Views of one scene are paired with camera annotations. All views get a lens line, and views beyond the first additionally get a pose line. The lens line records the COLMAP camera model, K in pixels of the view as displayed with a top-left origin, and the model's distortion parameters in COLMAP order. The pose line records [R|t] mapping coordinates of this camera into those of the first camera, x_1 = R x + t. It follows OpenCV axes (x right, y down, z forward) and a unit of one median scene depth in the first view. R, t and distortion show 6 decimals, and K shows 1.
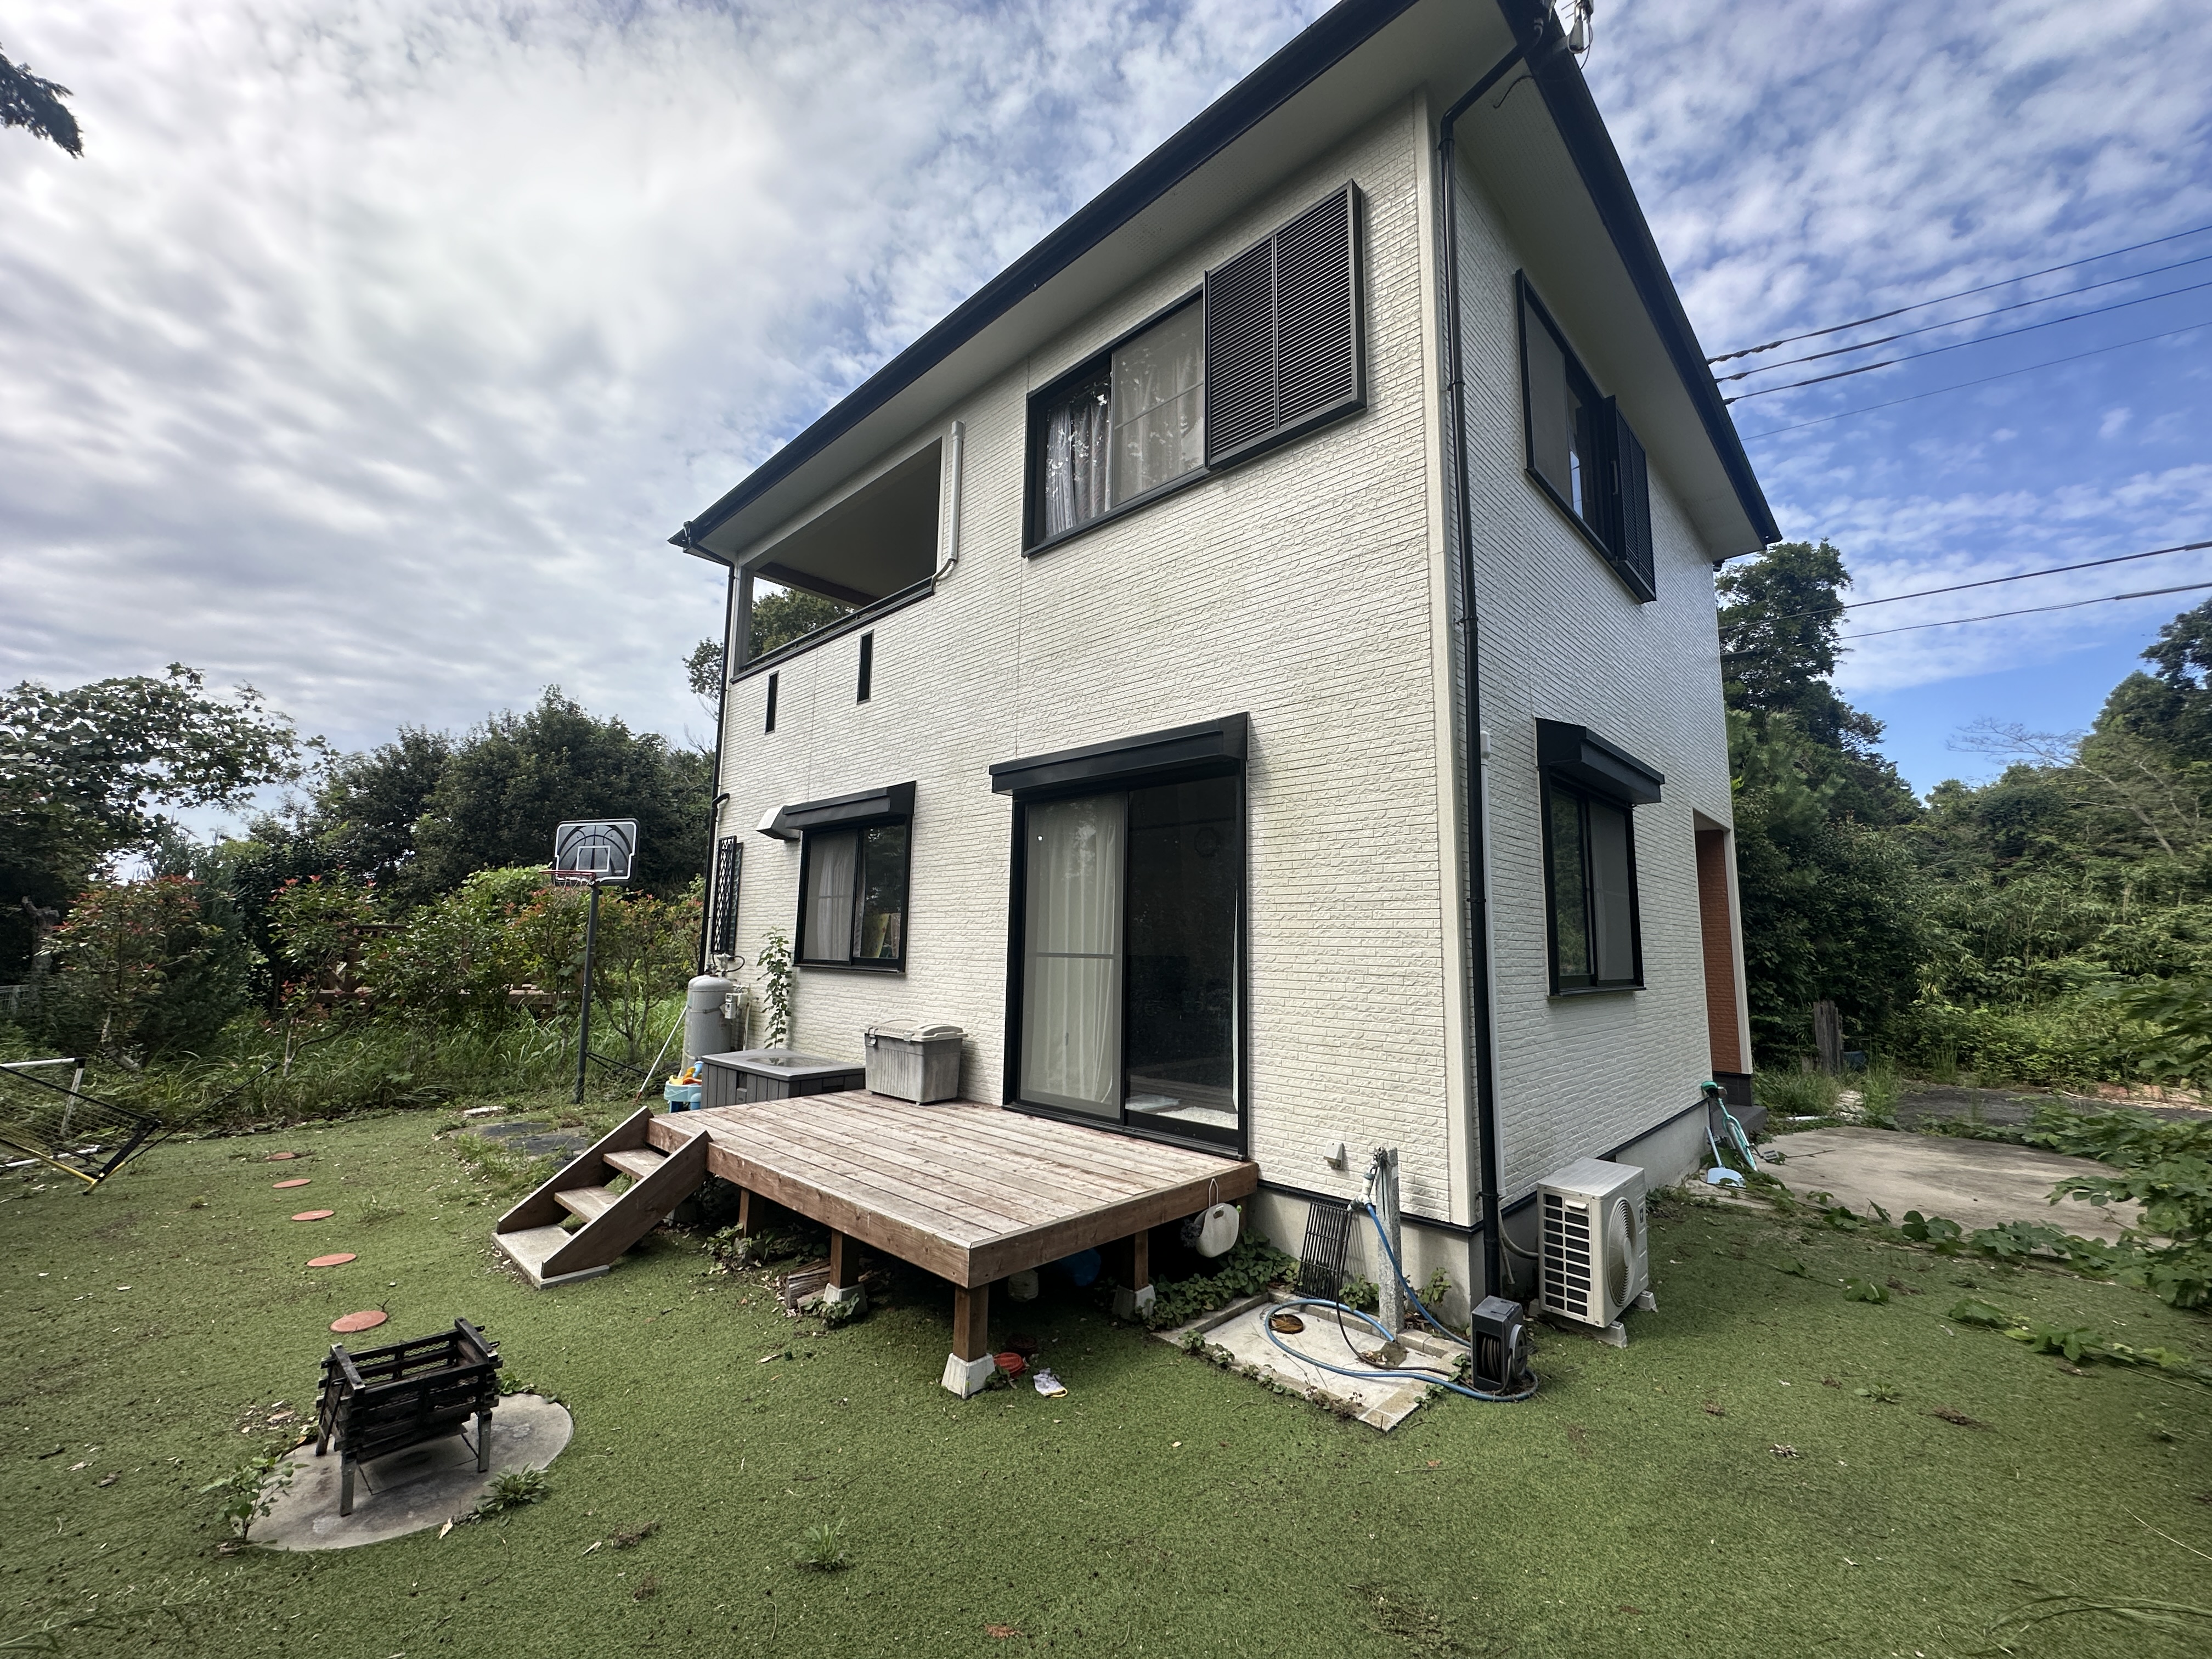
lens RADIAL K [[889.8, 0, 1108.6], [0, 889.8, 824.9], [0, 0, 1]] dist [-0.000816, 0.000228]
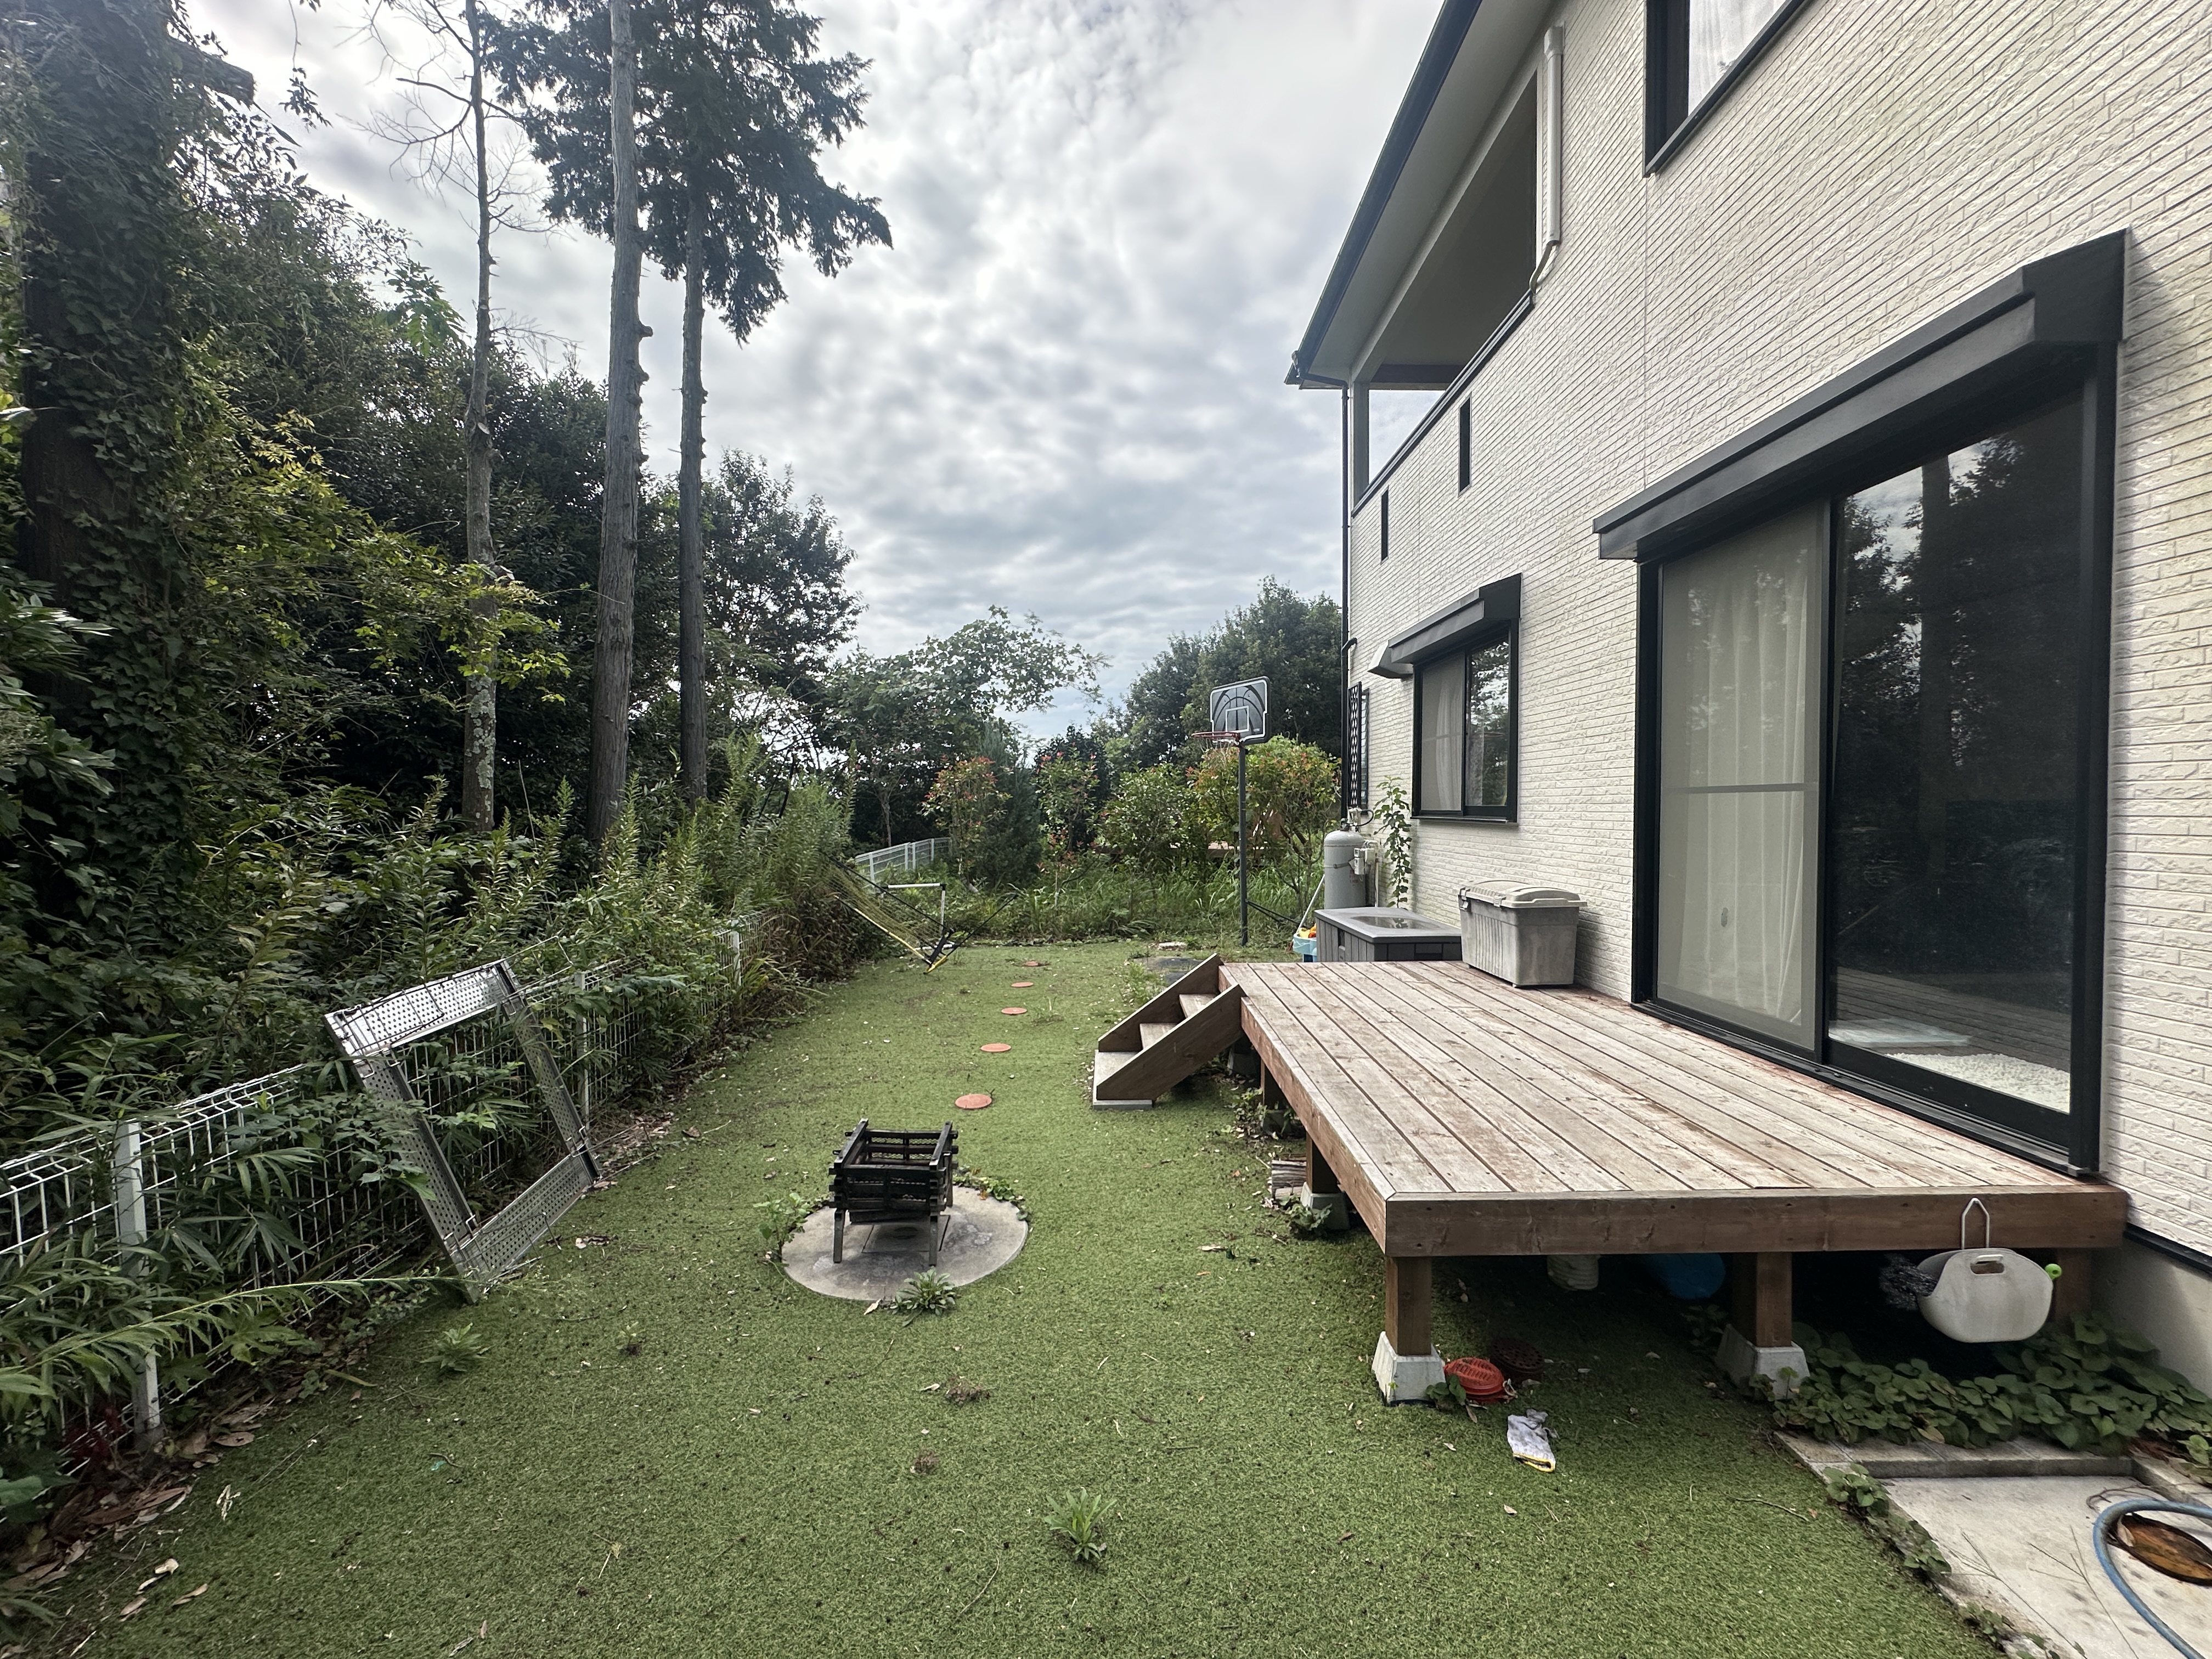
lens RADIAL K [[889.8, 0, 1108.6], [0, 889.8, 824.9], [0, 0, 1]] dist [-0.000816, 0.000228]
pose [[0.694348, -0.003856, -0.719629, 0.116106], [0.110584, 0.988680, 0.101401, 0.064307], [0.711092, -0.149987, 0.686915, 0.268777]]
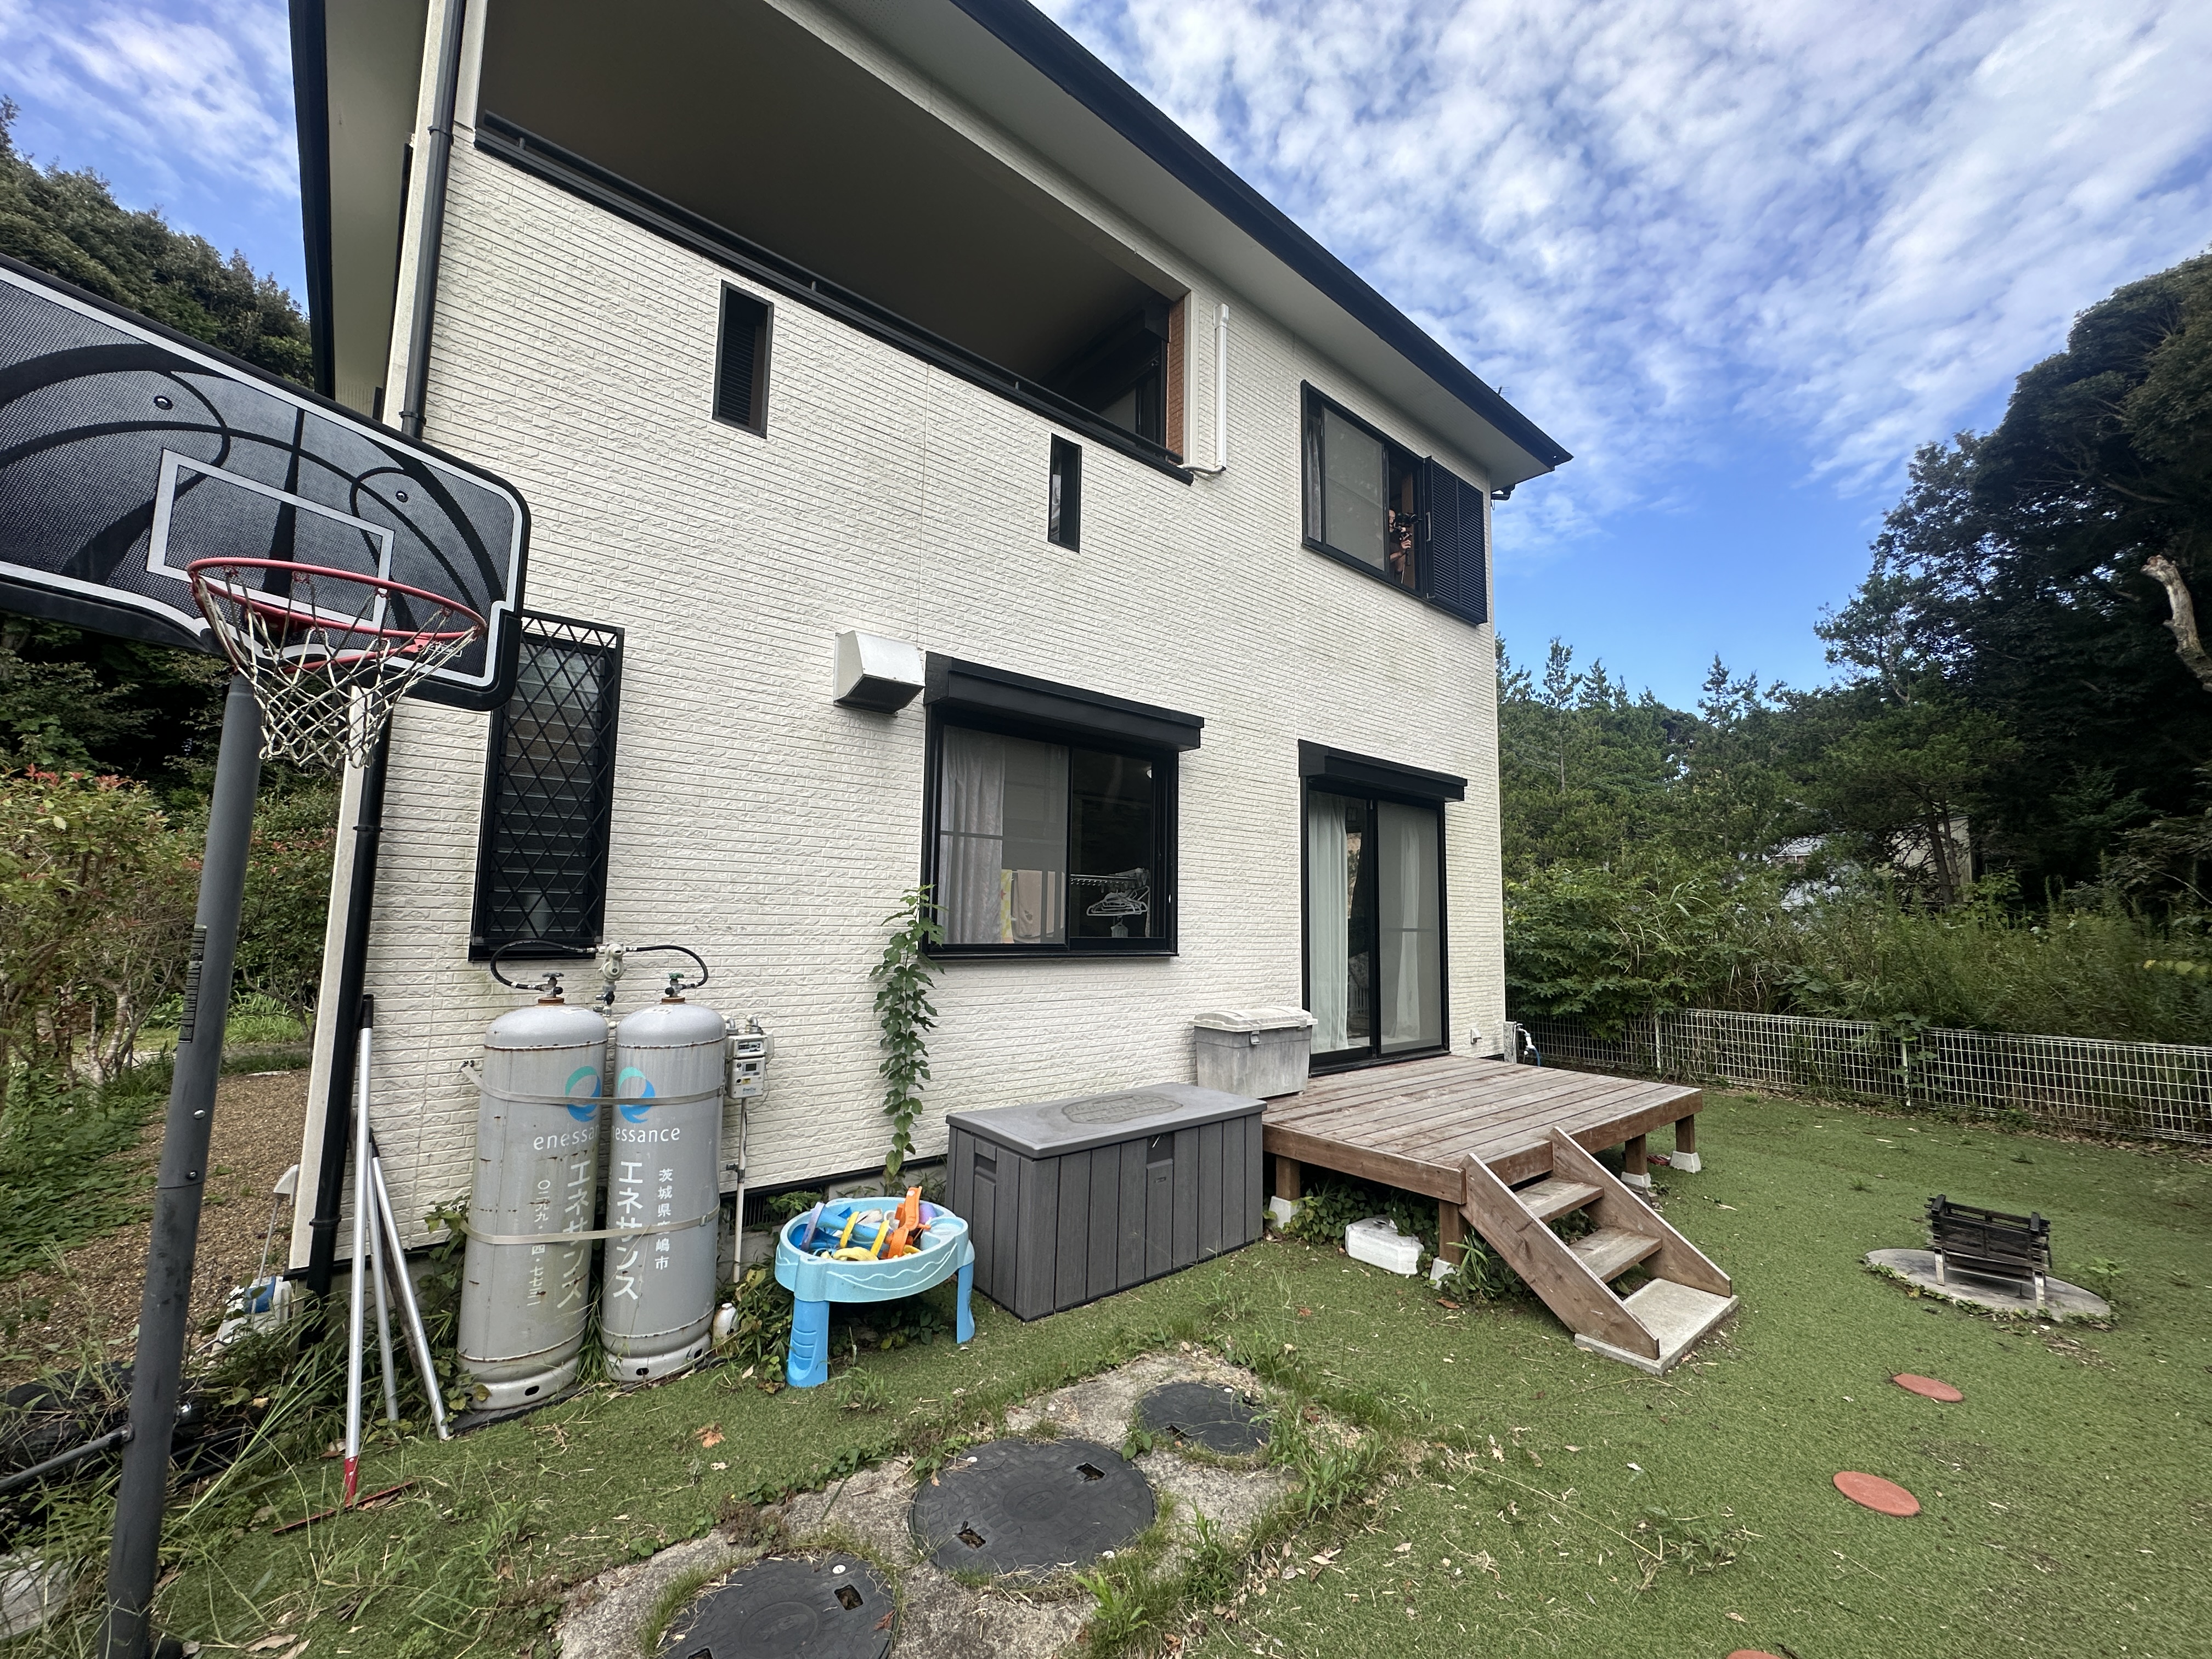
lens RADIAL K [[889.8, 0, 1108.6], [0, 889.8, 824.9], [0, 0, 1]] dist [-0.000816, 0.000228]
pose [[0.098410, 0.088078, 0.991241, -1.339508], [-0.157290, 0.984932, -0.071902, 0.155812], [-0.982637, -0.148836, 0.110781, 1.287492]]
